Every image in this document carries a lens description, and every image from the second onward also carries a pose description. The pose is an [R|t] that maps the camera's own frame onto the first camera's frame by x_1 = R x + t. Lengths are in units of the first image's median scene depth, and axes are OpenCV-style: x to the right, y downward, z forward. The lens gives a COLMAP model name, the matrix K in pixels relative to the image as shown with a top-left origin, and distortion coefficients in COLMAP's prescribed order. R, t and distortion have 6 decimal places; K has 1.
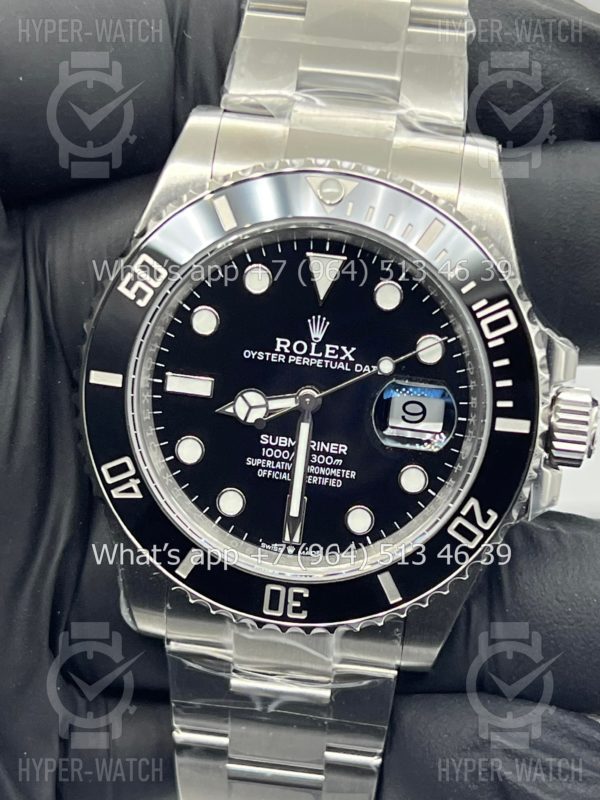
lens RADIAL K [[1795.8, 0, 301.1], [0, 1795.8, 453.3], [0, 0, 1]] dist [0.166810, 0.398468]
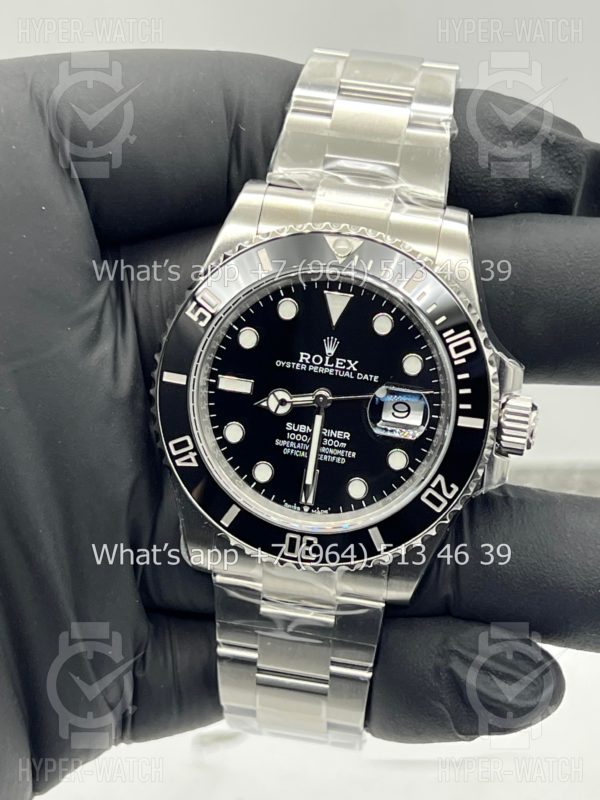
lens RADIAL K [[1745.1, 0, 300.0], [0, 1745.1, 400.0], [0, 0, 1]] dist [0.015150, -0.004854]
pose [[0.998307, 0.033306, -0.047675, 0.050189], [-0.034503, 0.999104, -0.024522, 0.004314], [0.046815, 0.026125, 0.998562, -0.317283]]
